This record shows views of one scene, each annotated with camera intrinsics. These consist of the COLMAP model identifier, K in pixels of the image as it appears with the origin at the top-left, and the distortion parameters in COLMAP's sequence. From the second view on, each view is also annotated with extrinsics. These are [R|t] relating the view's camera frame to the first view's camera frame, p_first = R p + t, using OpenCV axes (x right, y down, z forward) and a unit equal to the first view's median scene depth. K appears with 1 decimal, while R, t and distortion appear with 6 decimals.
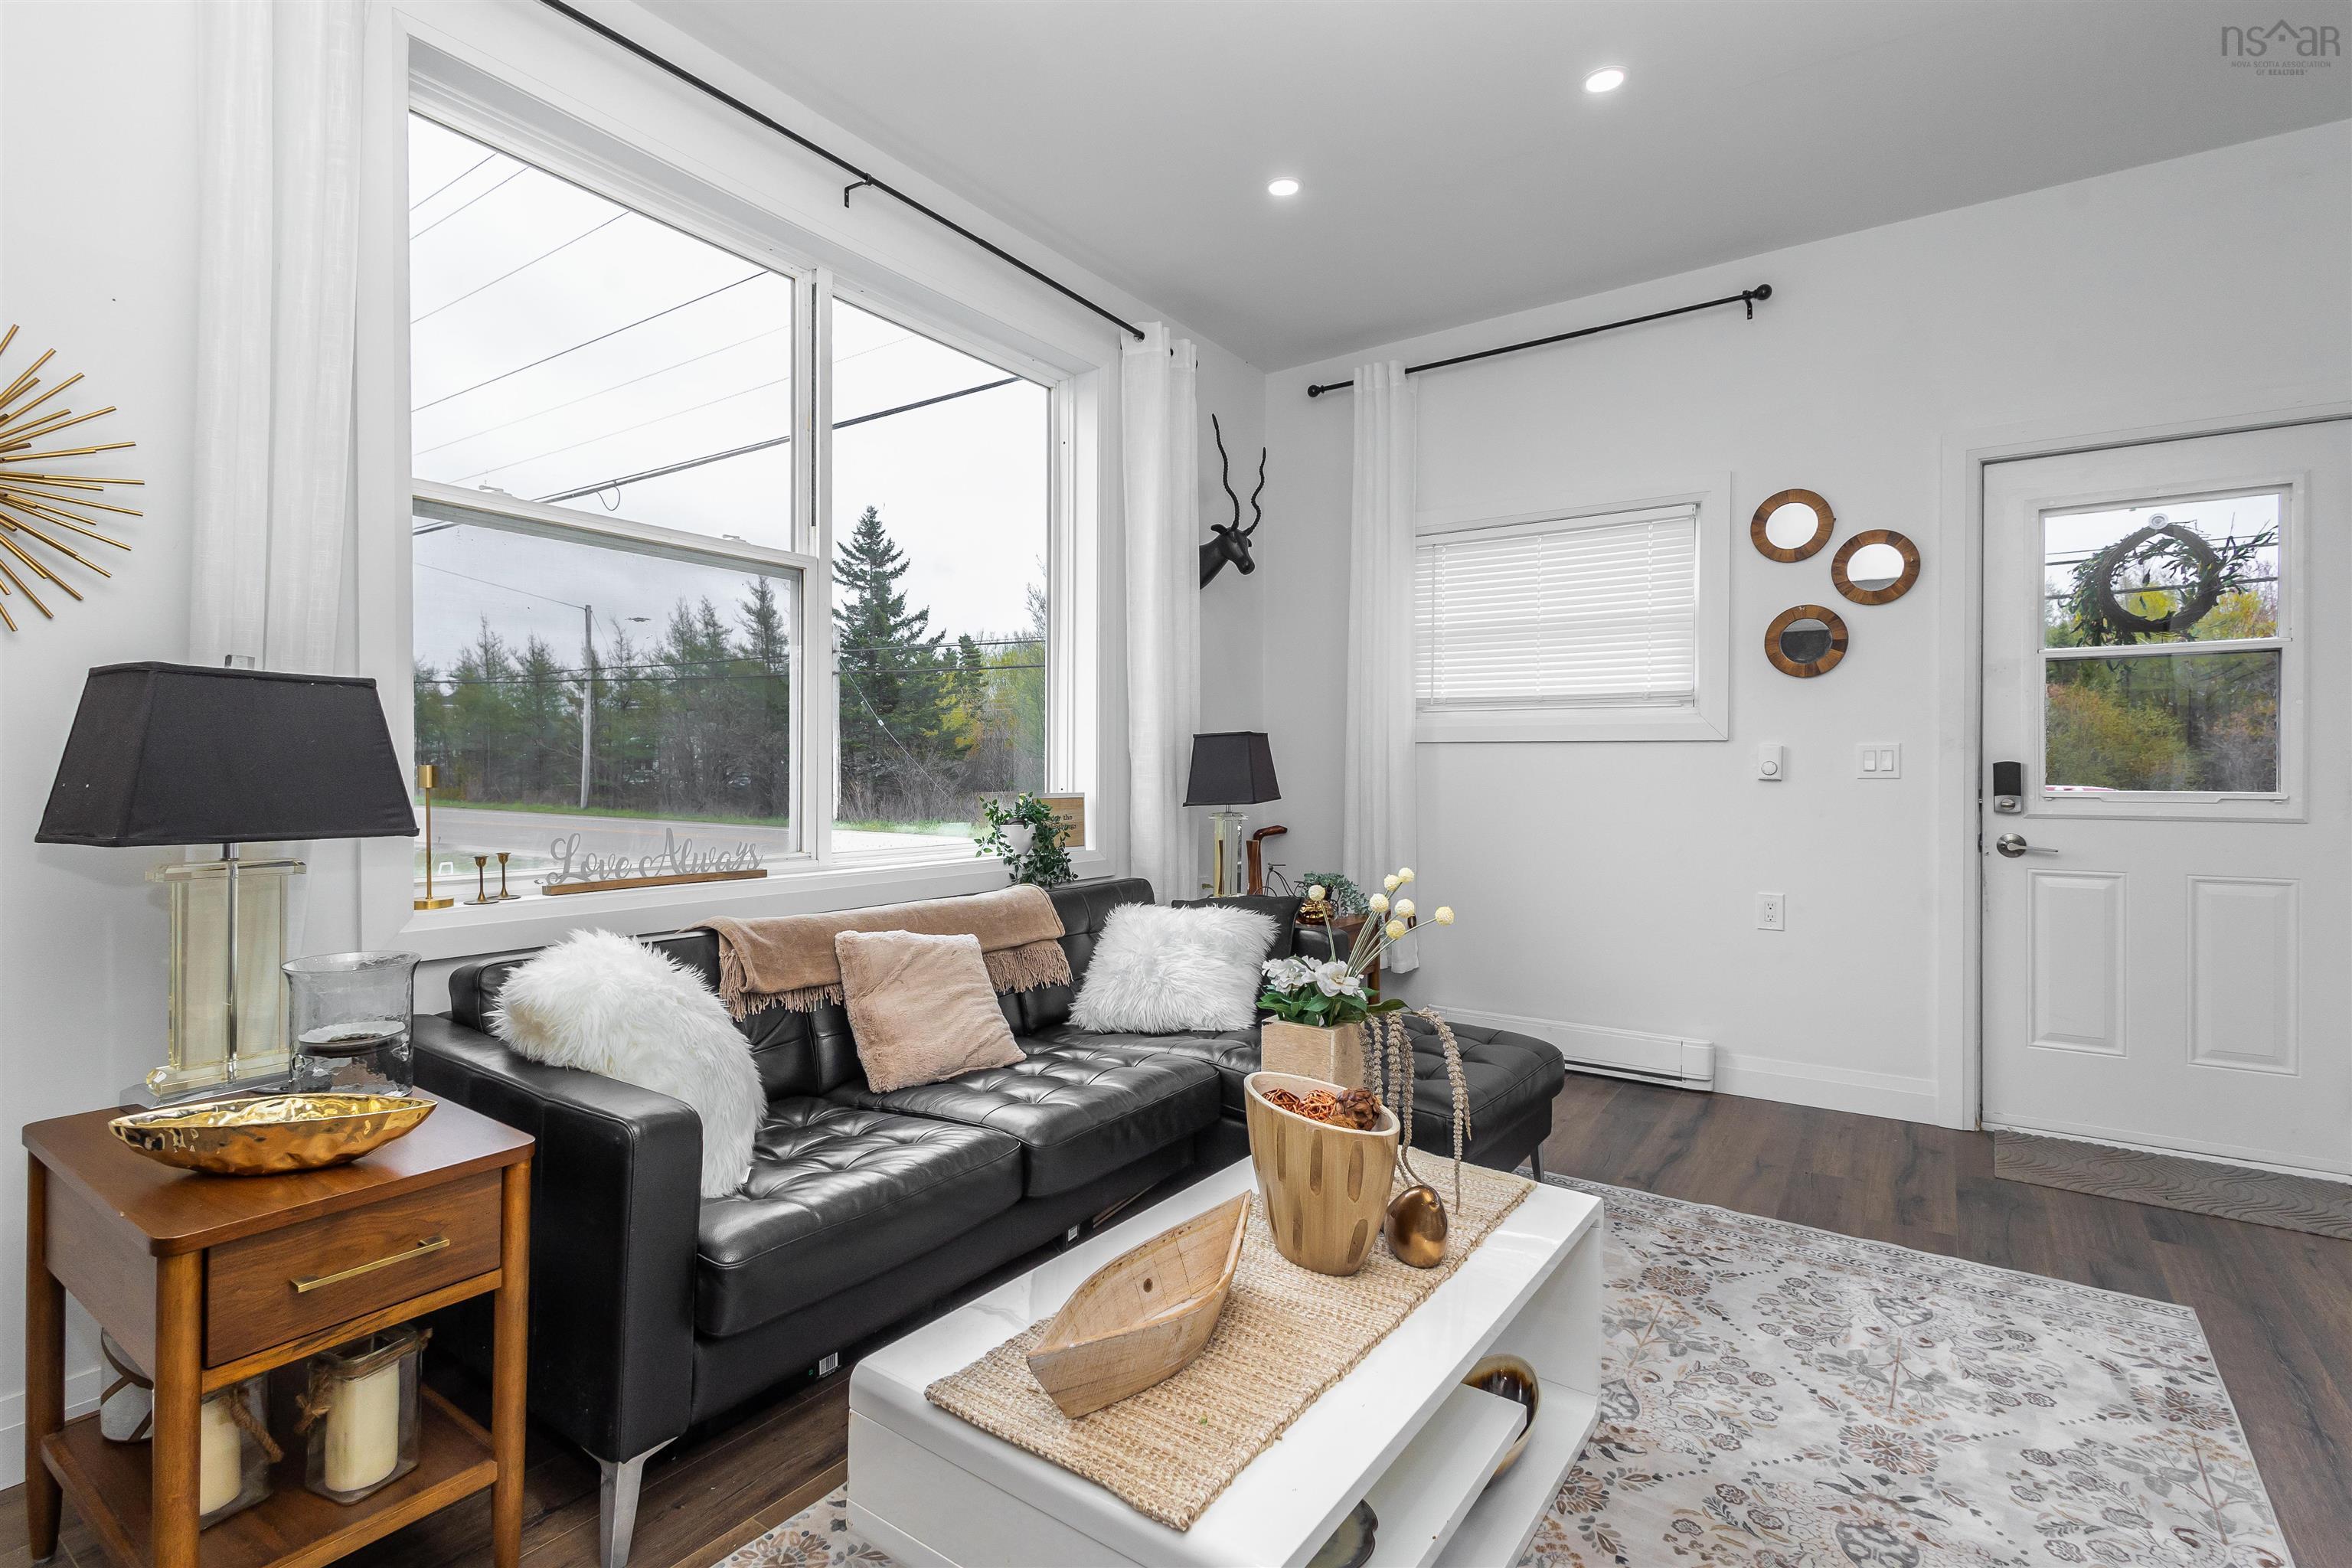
lens RADIAL K [[1091.8, 0, 1176.0], [0, 1091.8, 784.0], [0, 0, 1]] dist [-0.000276, -0.000455]
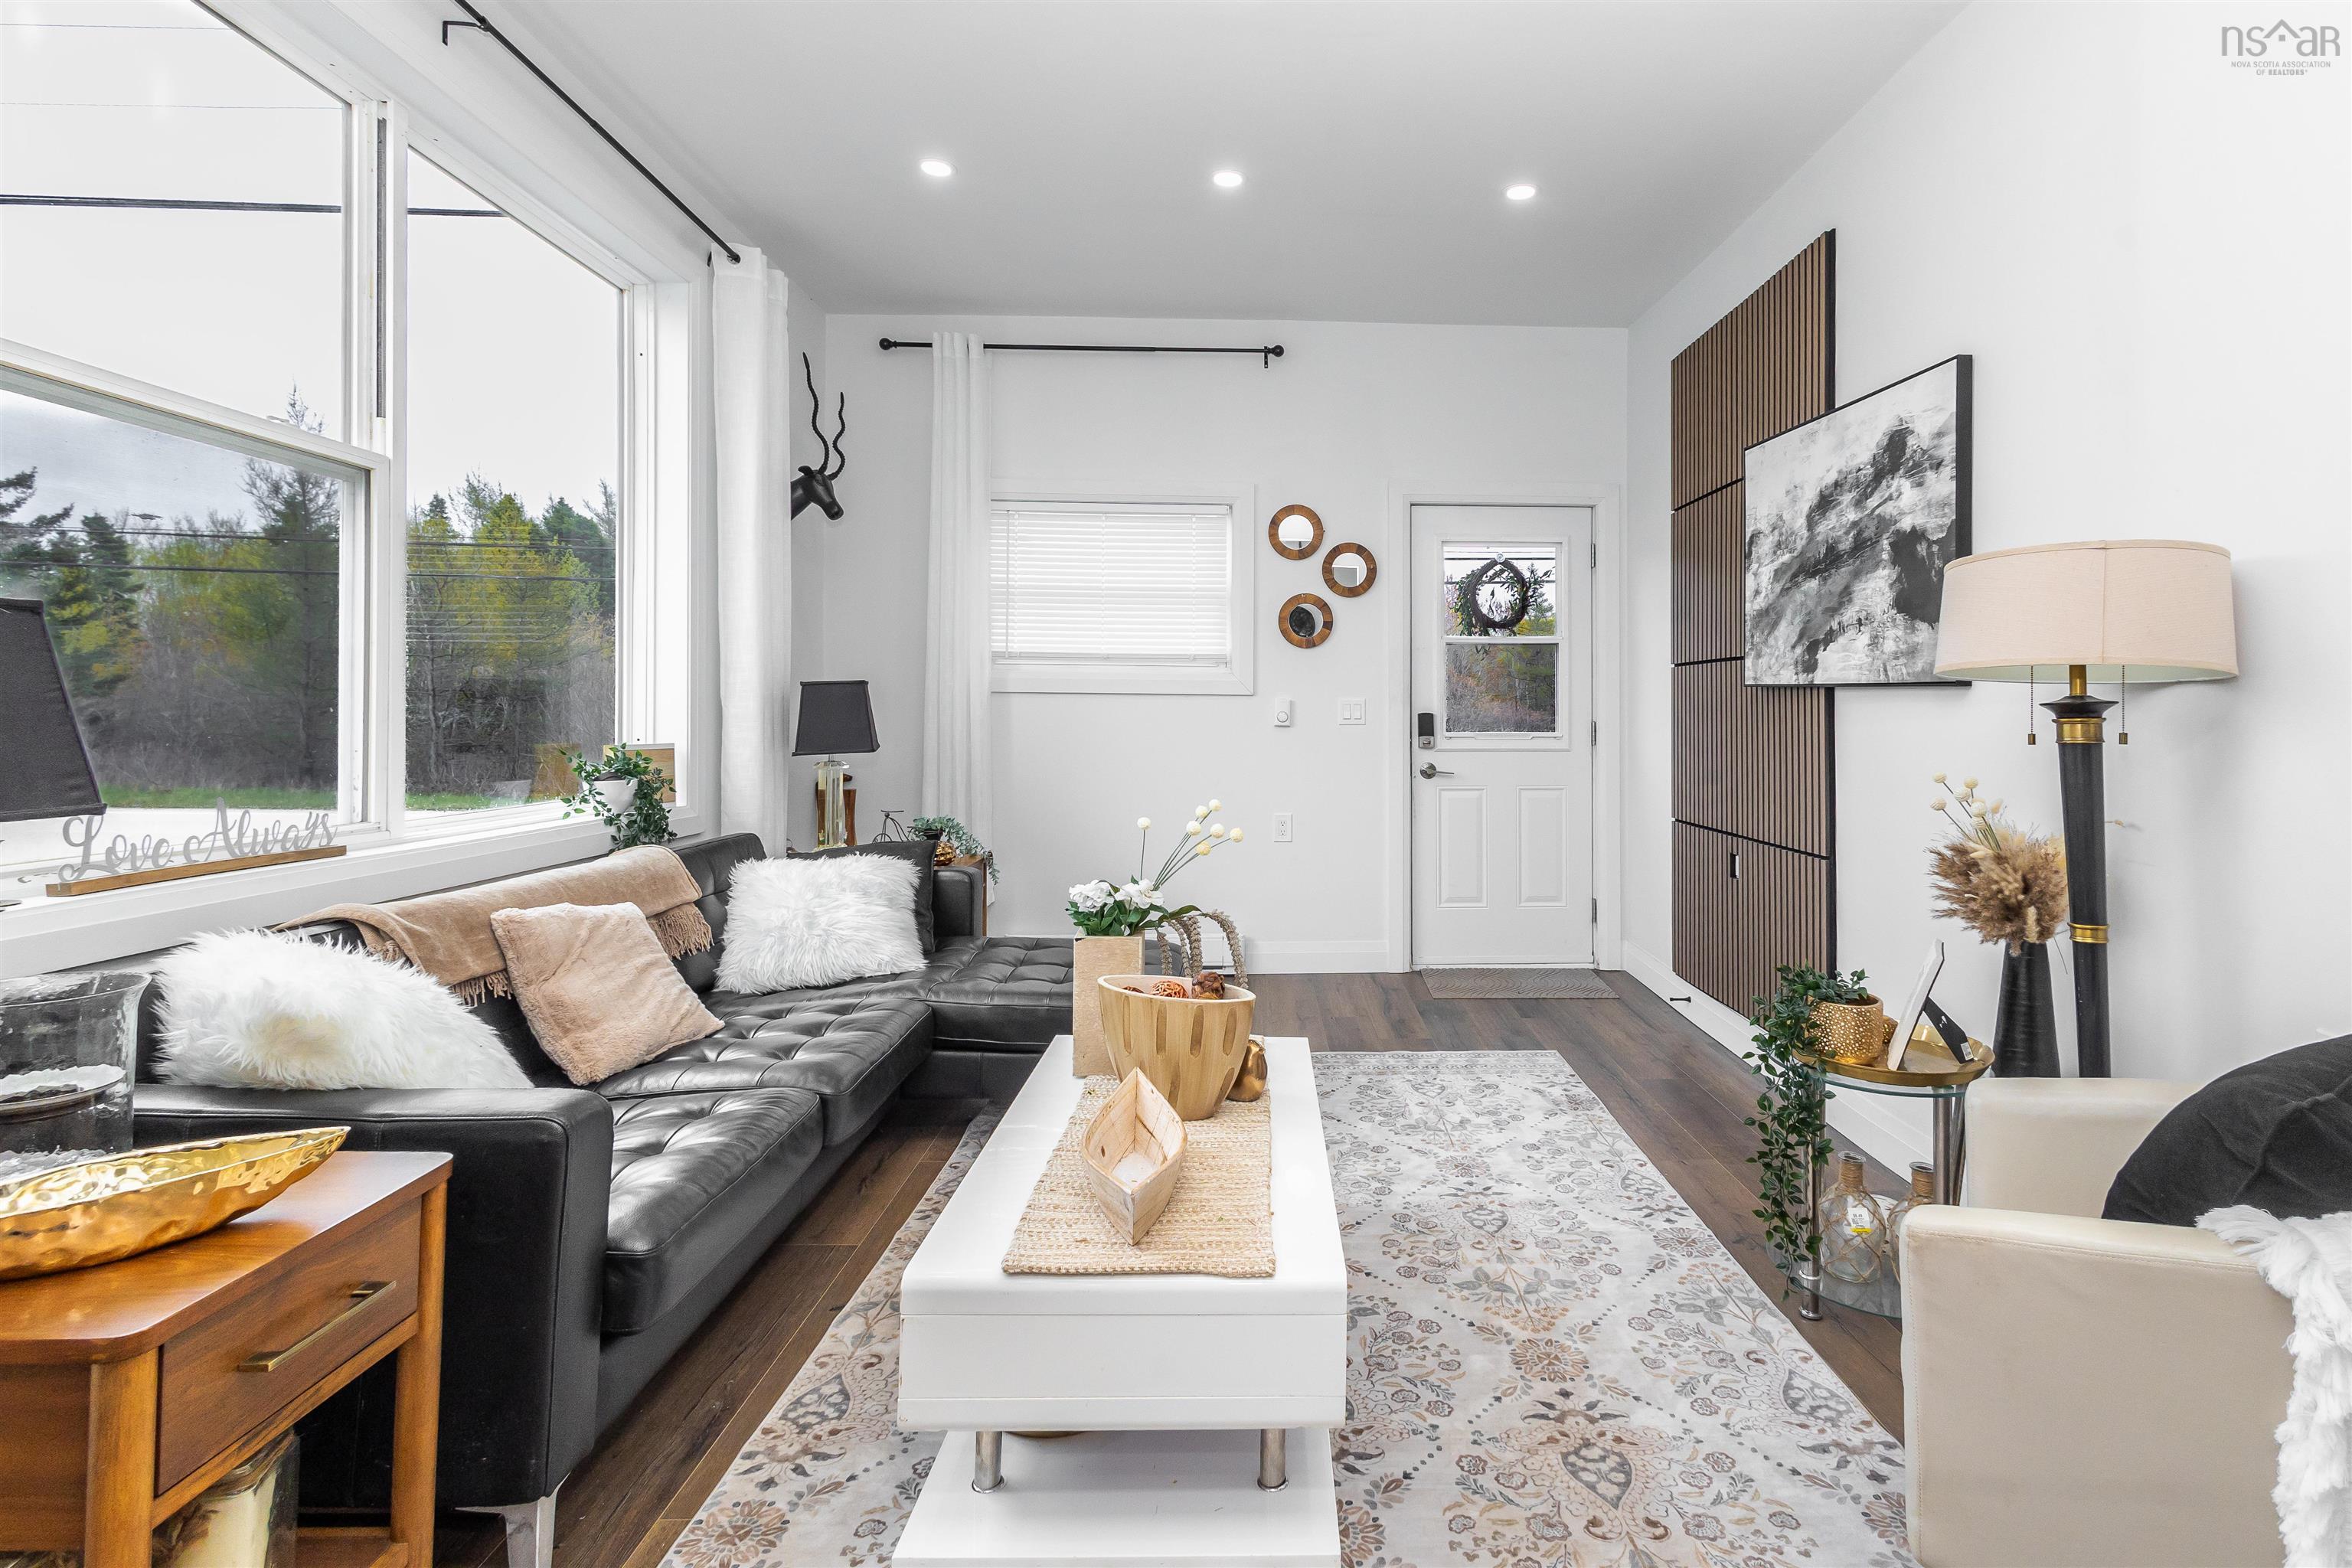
lens RADIAL K [[1201.4, 0, 1177.9], [0, 1201.4, 713.3], [0, 0, 1]] dist [-0.006887, -0.000856]
pose [[0.796298, 0.000935, 0.604903, -0.435035], [0.004941, 0.999955, -0.008051, -0.008133], [-0.604884, 0.009400, 0.796258, -0.064118]]
